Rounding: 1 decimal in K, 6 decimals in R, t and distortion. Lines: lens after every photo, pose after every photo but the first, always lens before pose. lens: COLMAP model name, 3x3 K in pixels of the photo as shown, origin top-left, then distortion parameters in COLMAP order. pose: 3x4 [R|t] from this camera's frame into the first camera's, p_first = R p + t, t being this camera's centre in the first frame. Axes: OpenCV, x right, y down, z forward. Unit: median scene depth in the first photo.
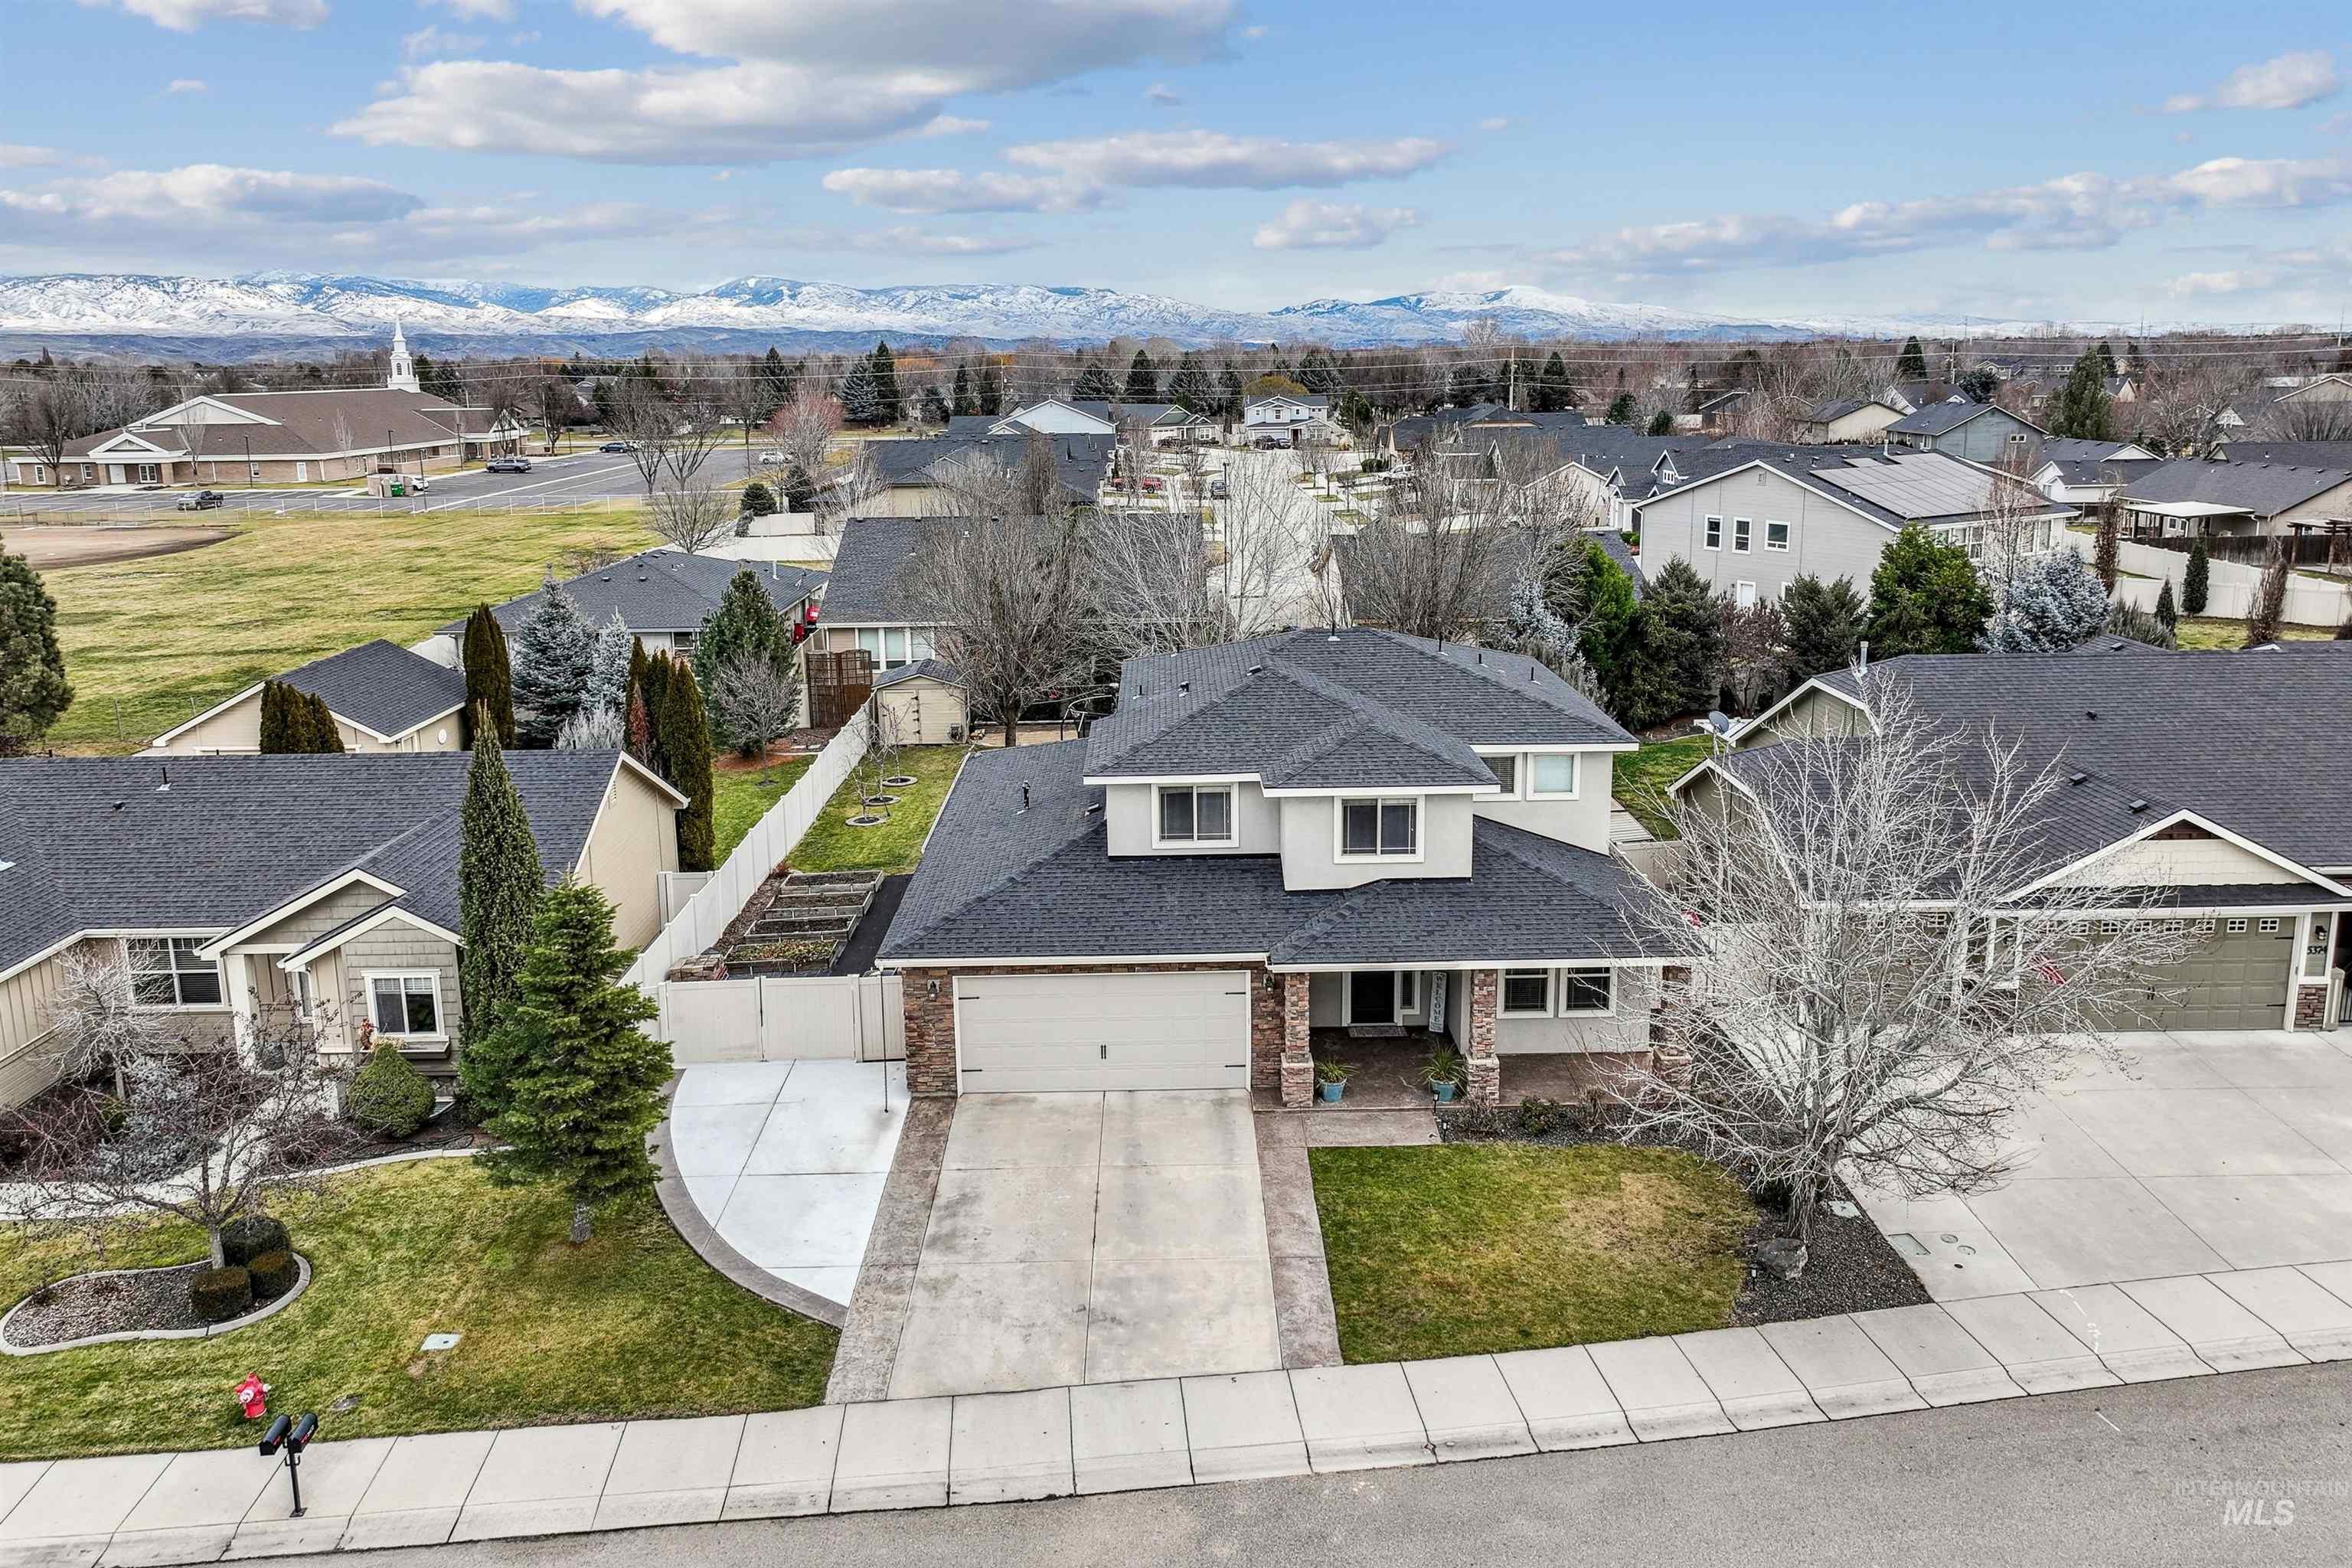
lens RADIAL K [[1766.7, 0, 1176.0], [0, 1766.7, 784.0], [0, 0, 1]] dist [0.008192, 0.008540]
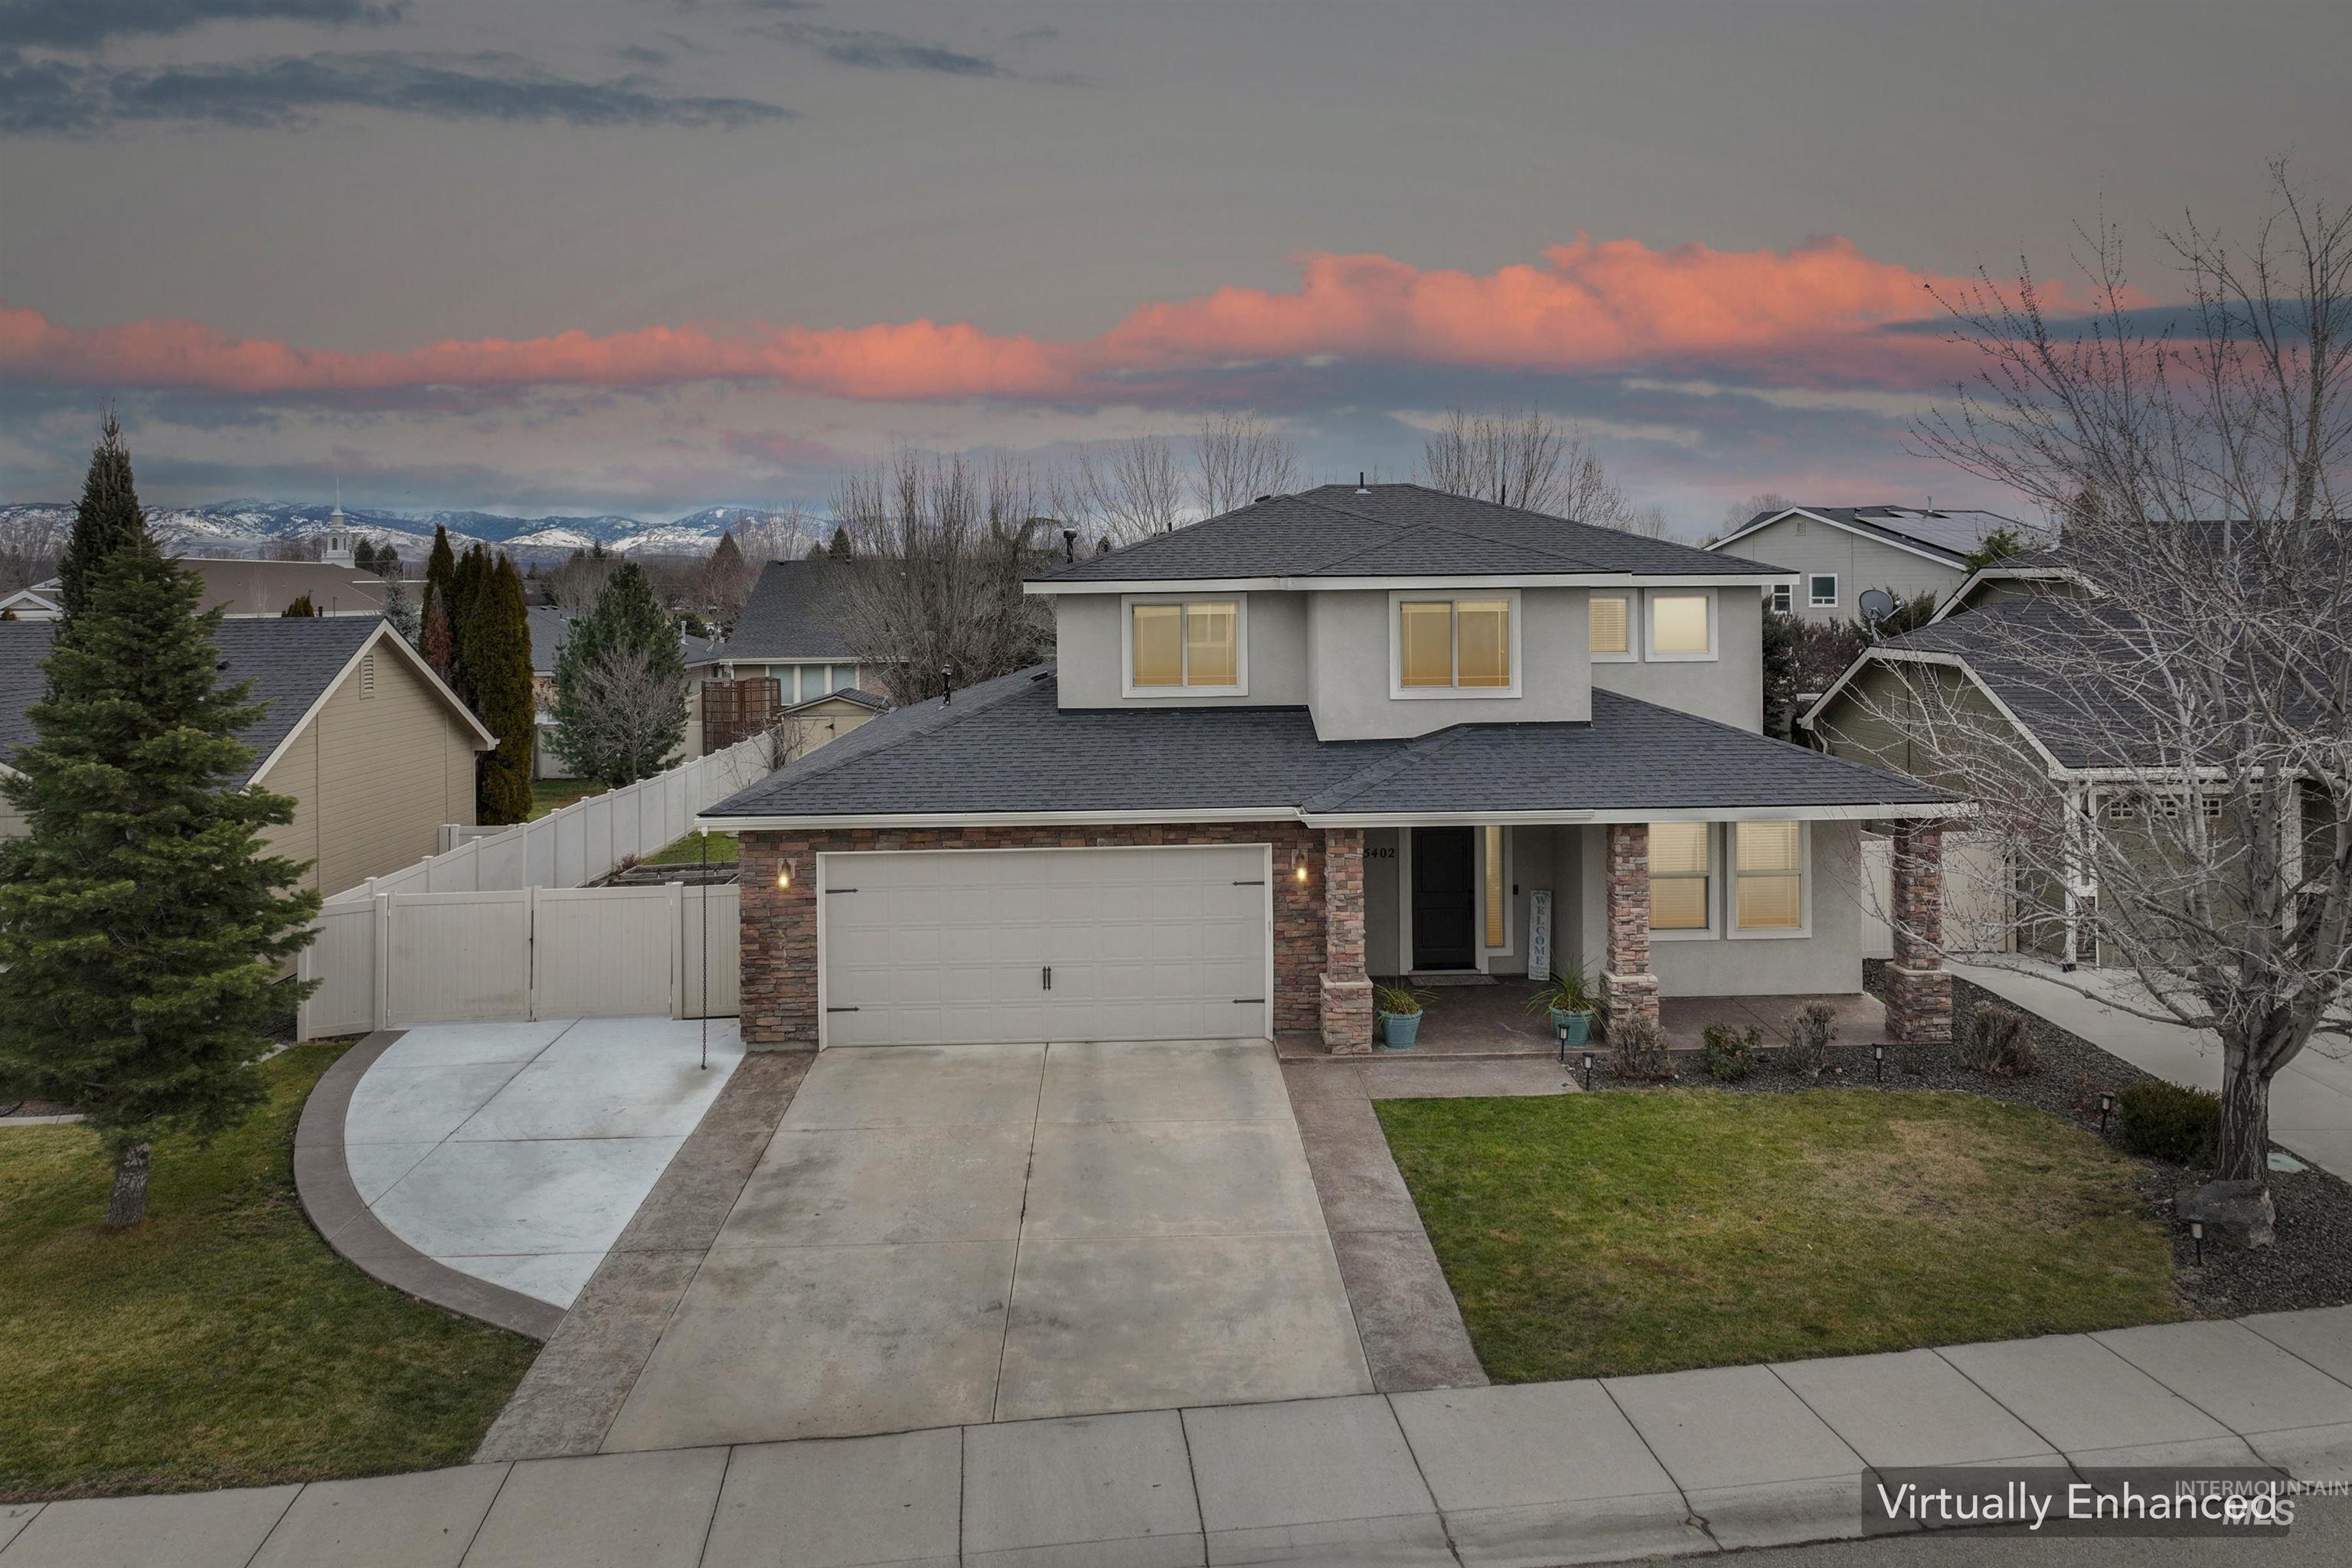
lens RADIAL K [[1598.6, 0, 1176.0], [0, 1598.6, 784.0], [0, 0, 1]] dist [-0.005525, 0.022575]
pose [[0.999618, 0.002449, 0.027525, -0.011085], [0.003599, 0.976047, -0.217529, 0.236762], [-0.027399, 0.217545, 0.975666, 0.461192]]
